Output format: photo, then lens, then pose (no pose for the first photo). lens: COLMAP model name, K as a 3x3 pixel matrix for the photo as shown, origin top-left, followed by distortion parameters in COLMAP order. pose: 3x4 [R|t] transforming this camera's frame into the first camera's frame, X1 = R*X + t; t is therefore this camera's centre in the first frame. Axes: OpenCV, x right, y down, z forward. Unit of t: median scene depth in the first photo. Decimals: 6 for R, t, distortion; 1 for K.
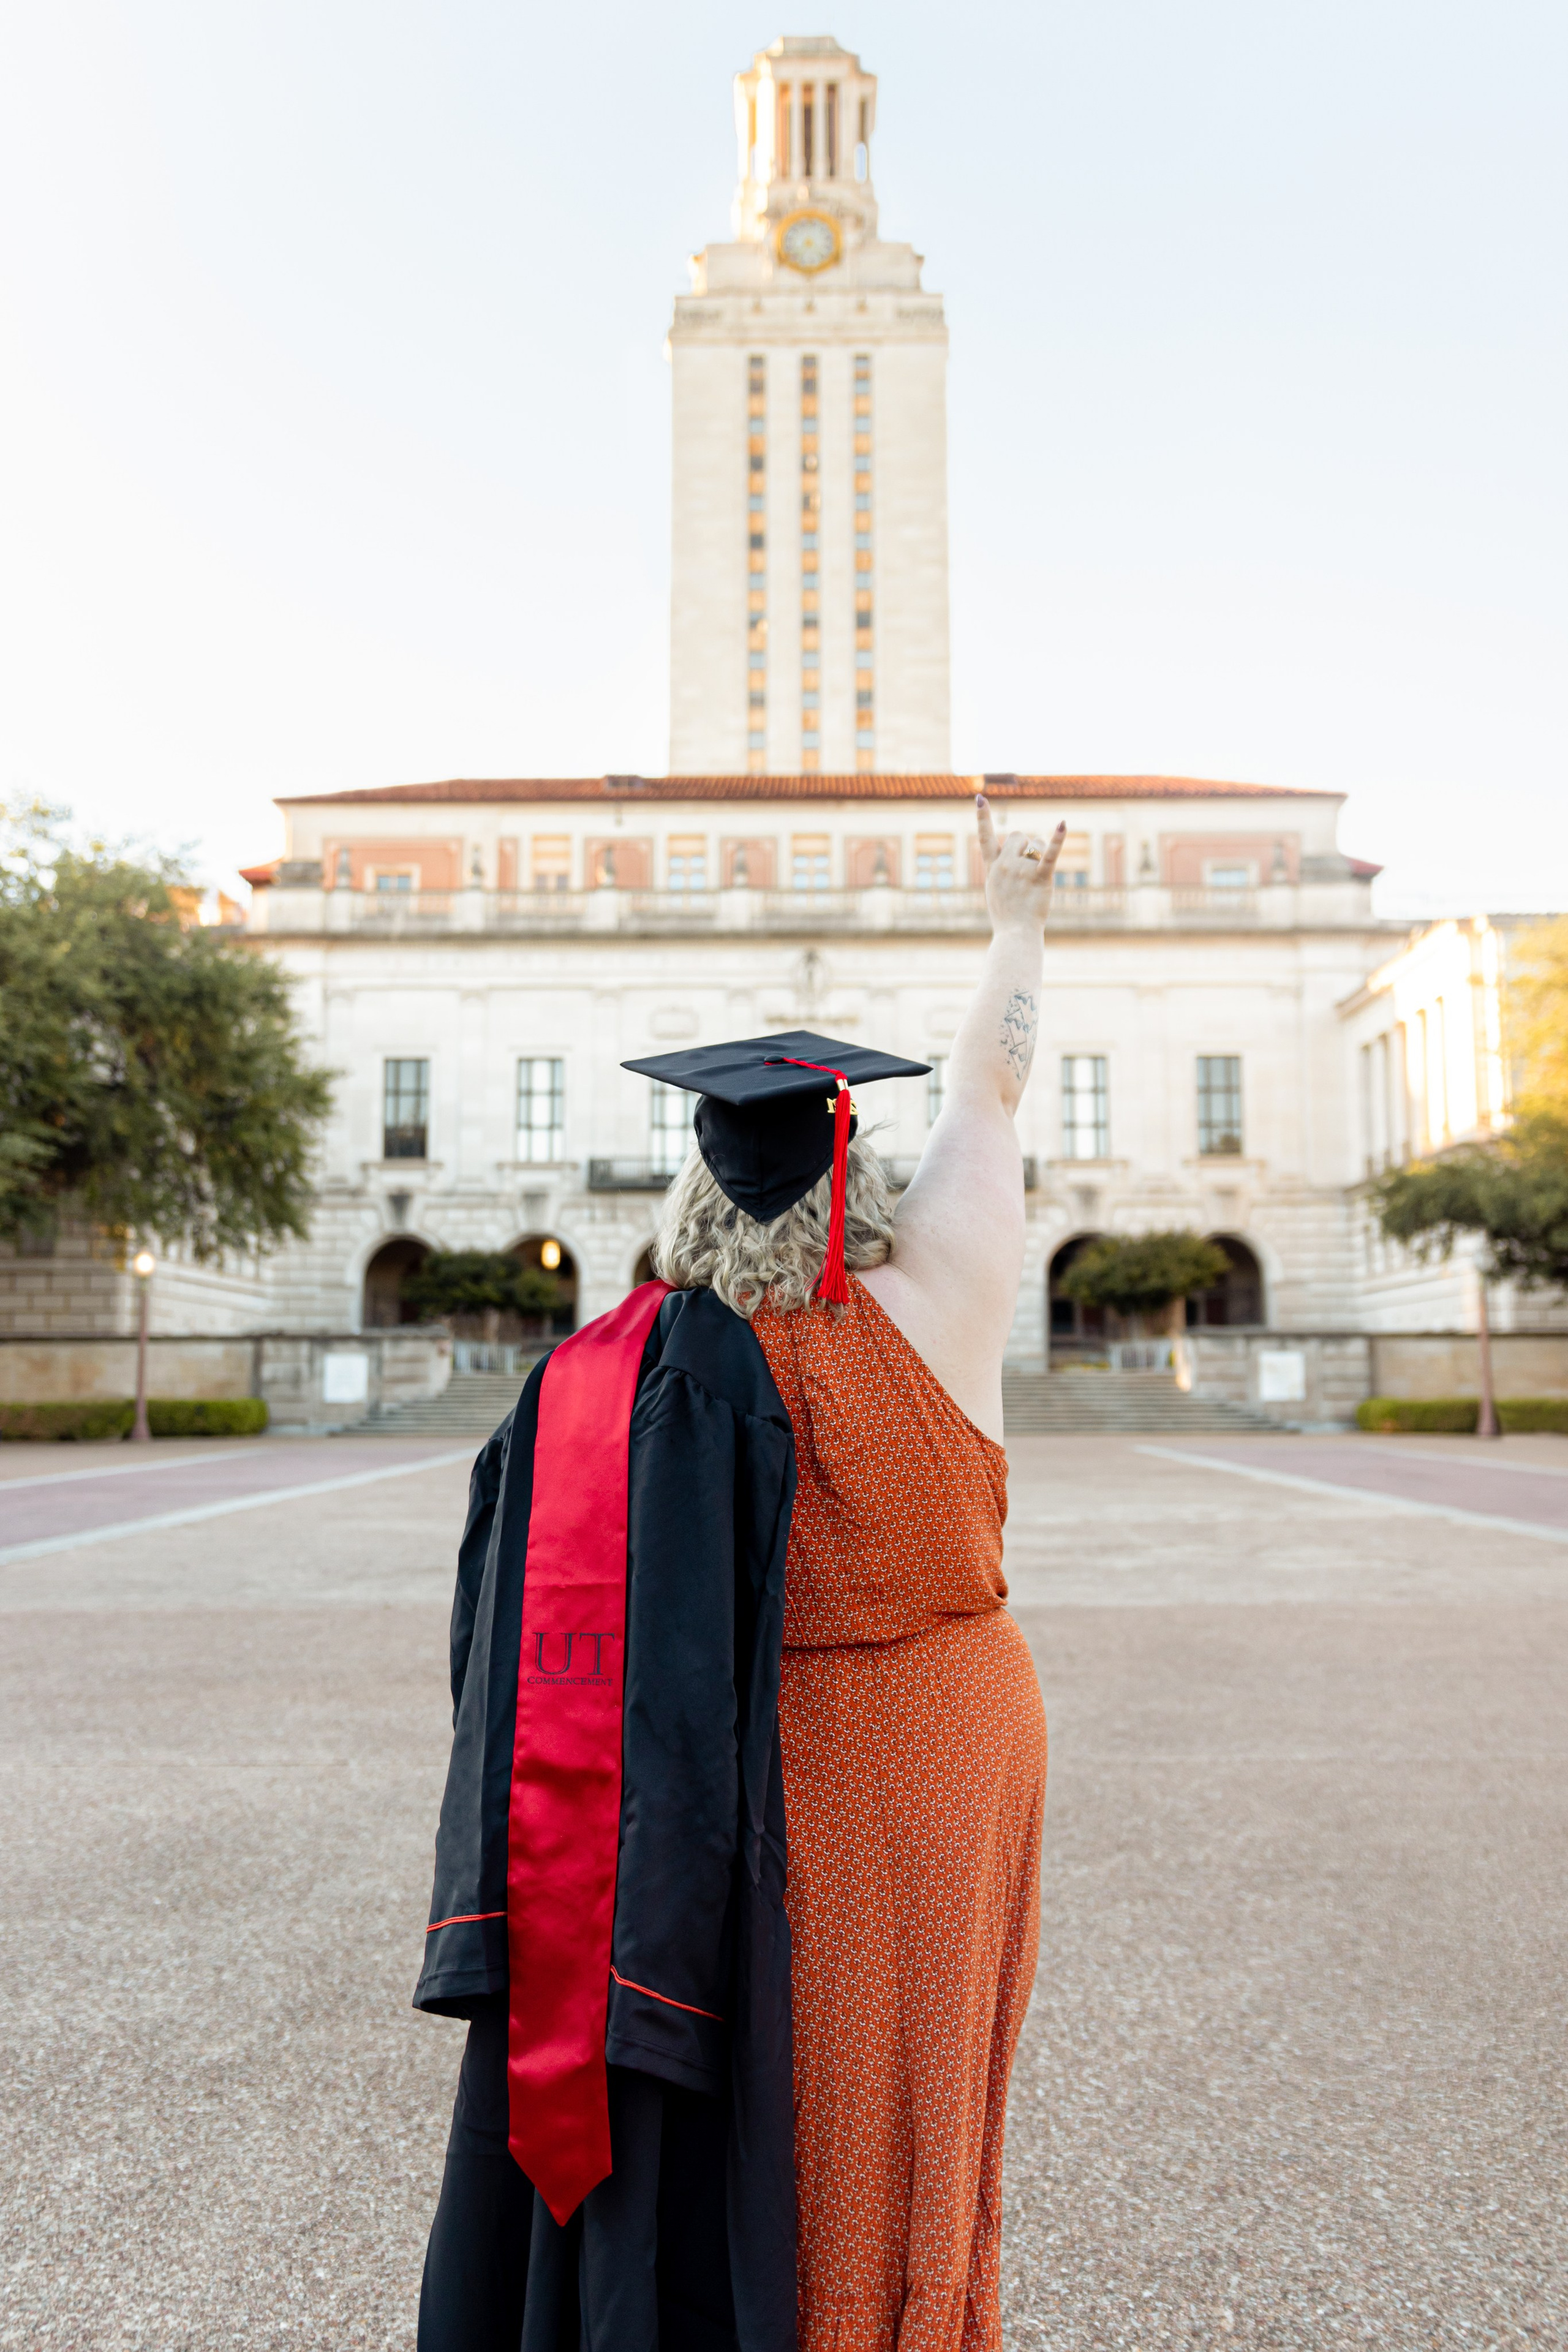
lens RADIAL K [[2222.4, 0, 790.8], [0, 2222.4, 1160.4], [0, 0, 1]] dist [-0.011430, 0.018934]
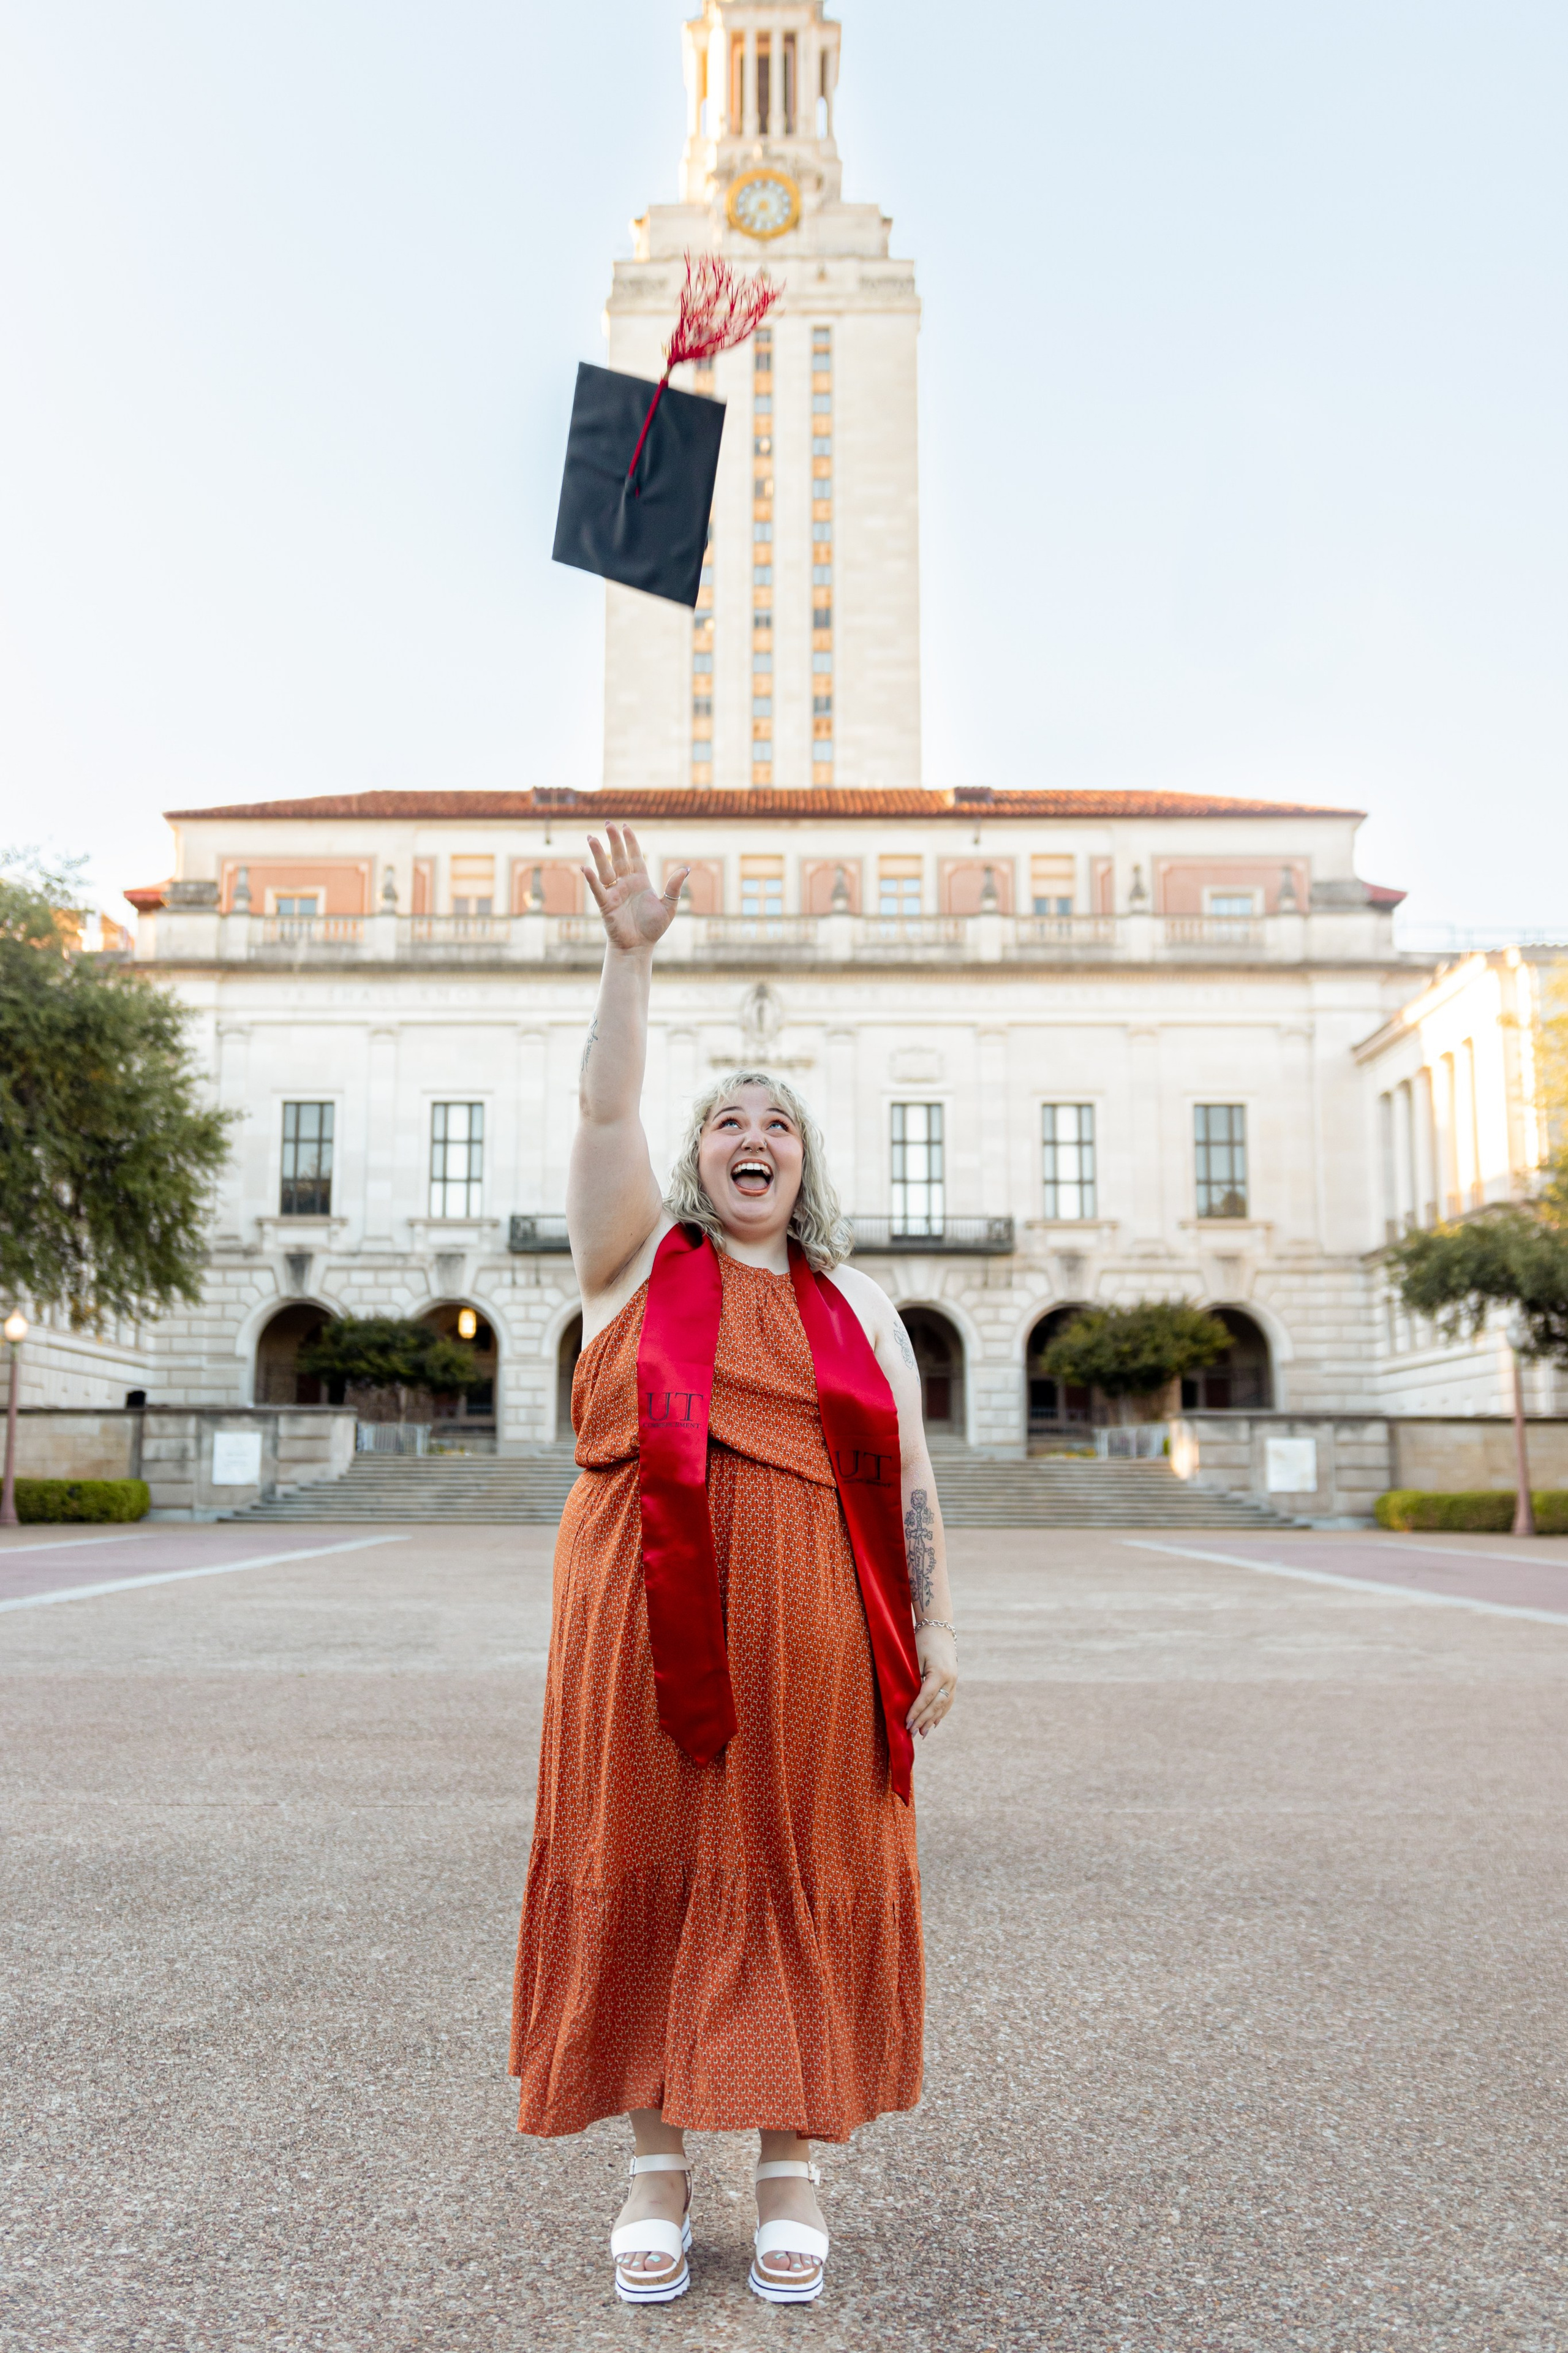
lens RADIAL K [[2512.2, 0, 694.9], [0, 2512.2, 1106.4], [0, 0, 1]] dist [-0.003674, 0.000000]
pose [[0.999839, 0.006510, -0.016716, -0.000471], [-0.007286, 0.998878, -0.046793, 0.002071], [0.016392, 0.046907, 0.998765, -0.007746]]
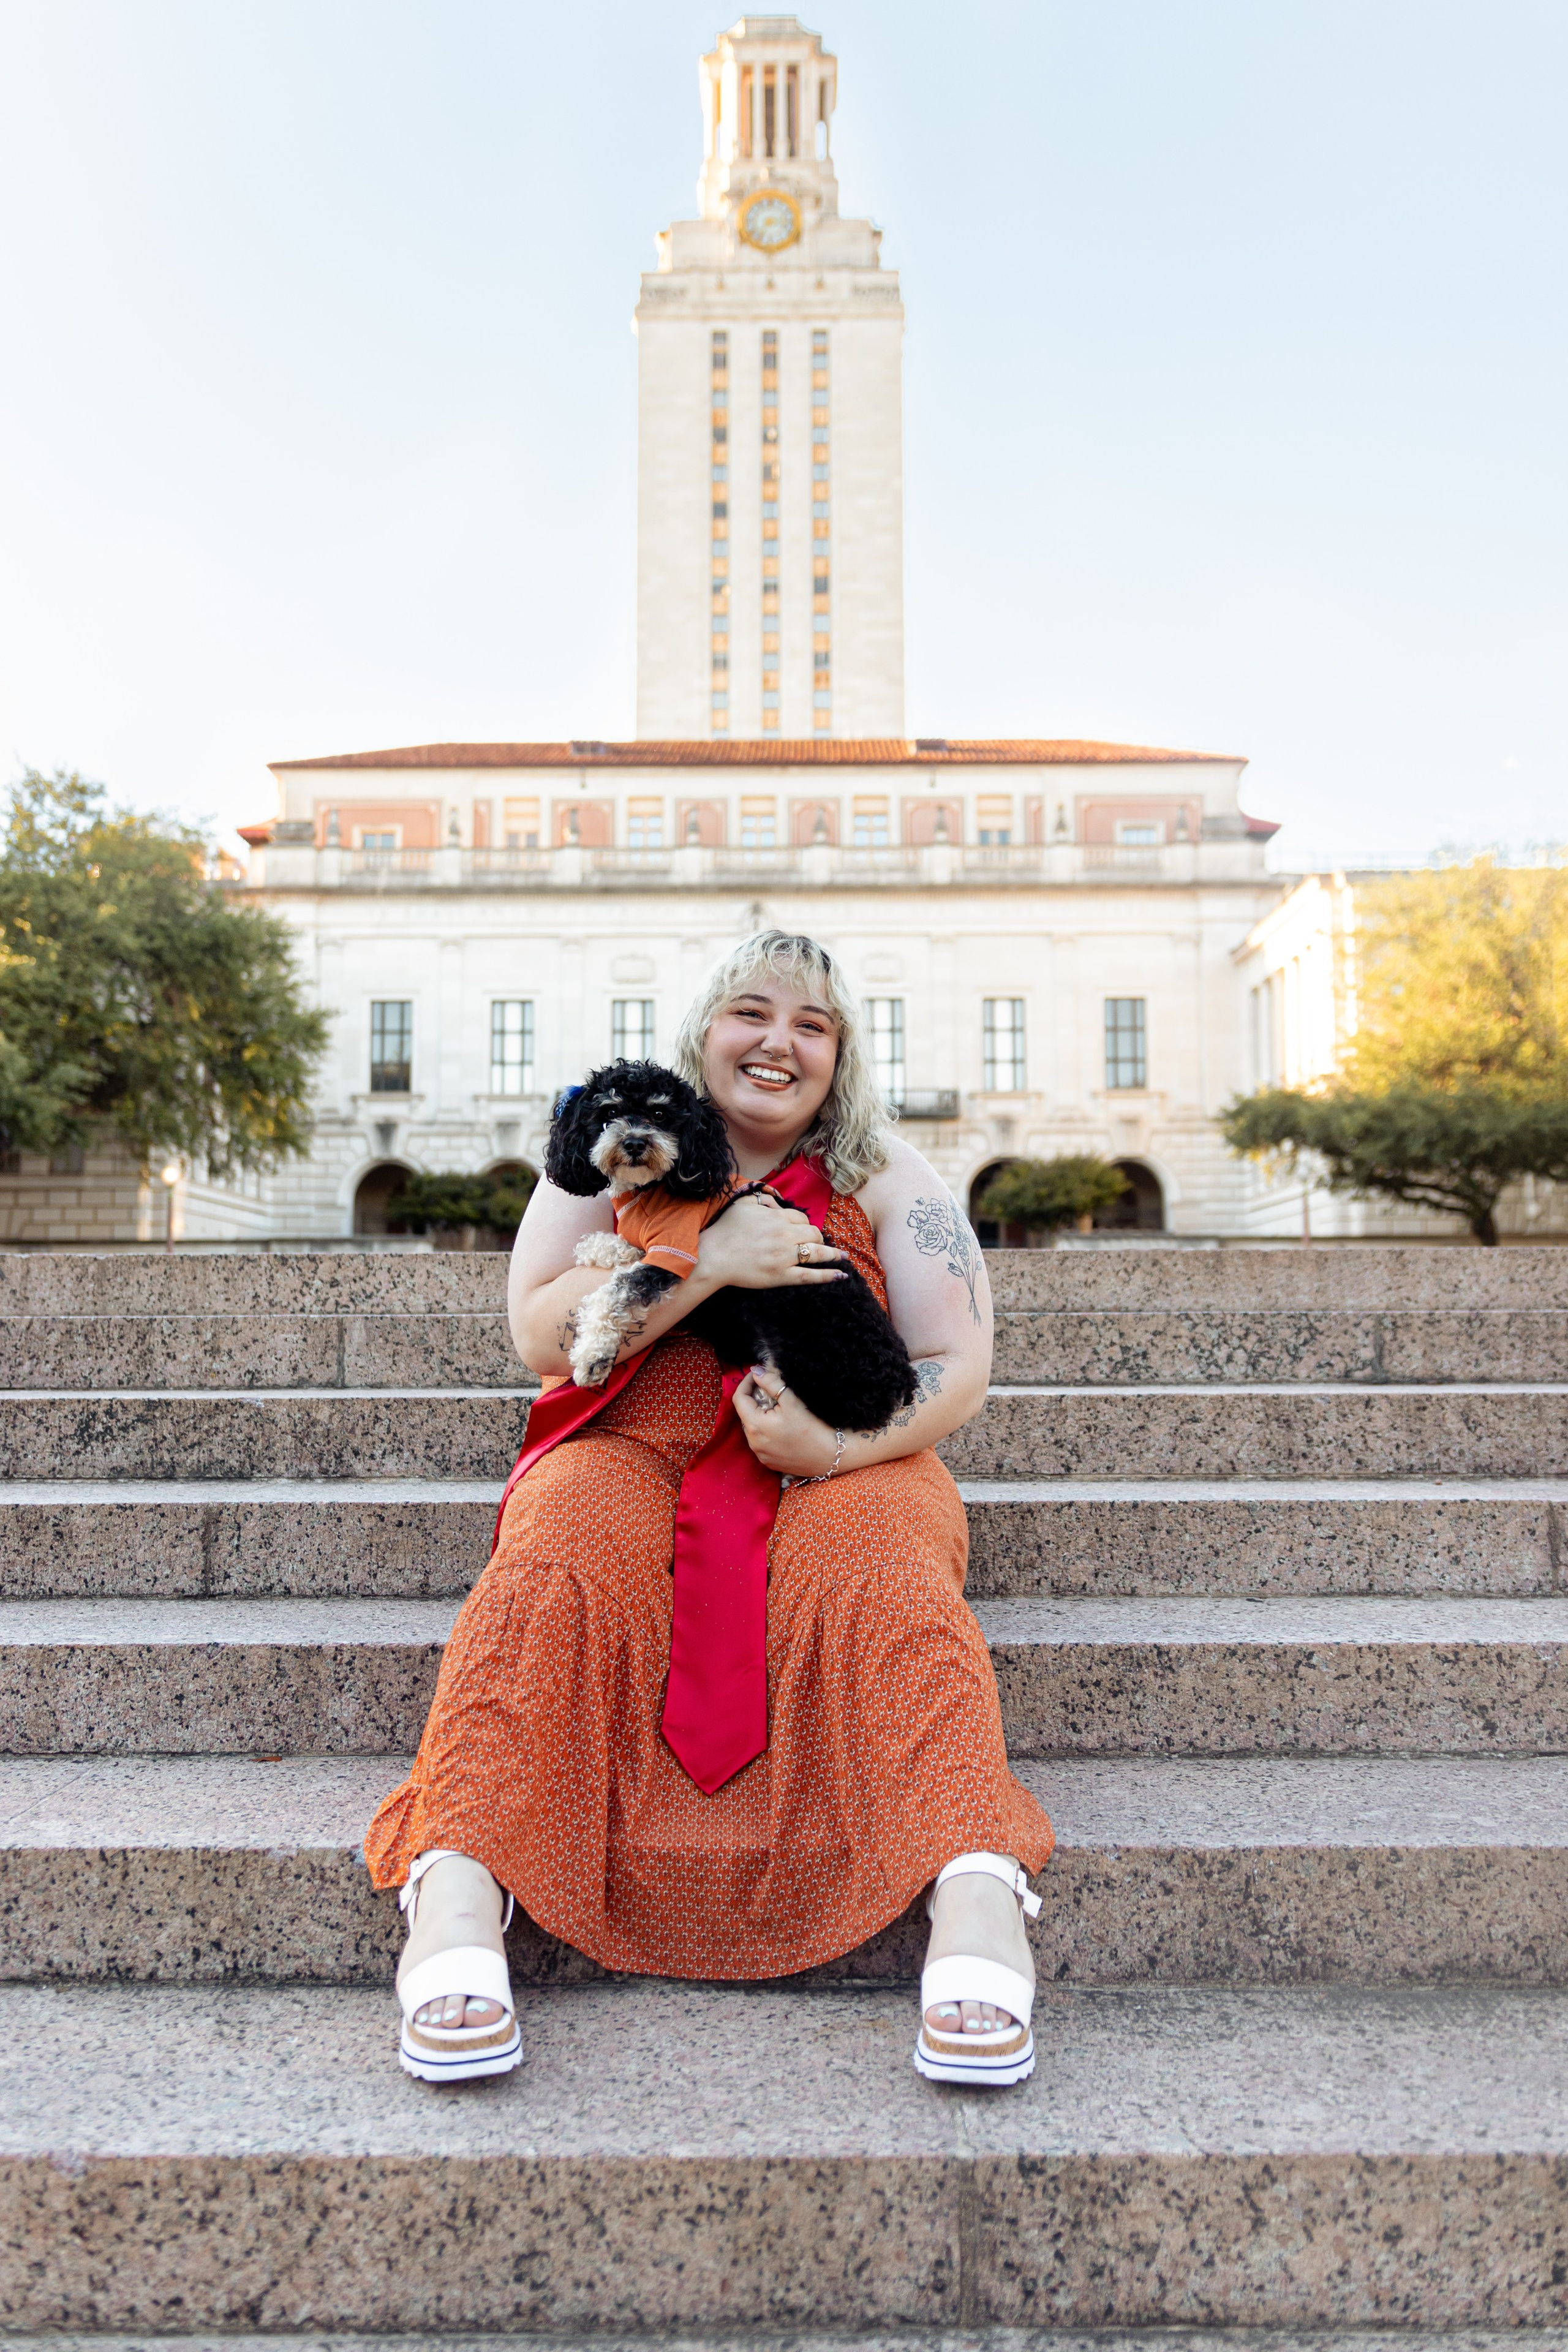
lens RADIAL K [[2222.4, 0, 765.8], [0, 2222.4, 1183.1], [0, 0, 1]] dist [-0.011430, 0.018934]
pose [[0.999992, -0.000004, -0.003909, 0.018359], [0.000141, 0.999381, 0.035171, 0.006033], [0.003907, -0.035171, 0.999374, -0.111350]]
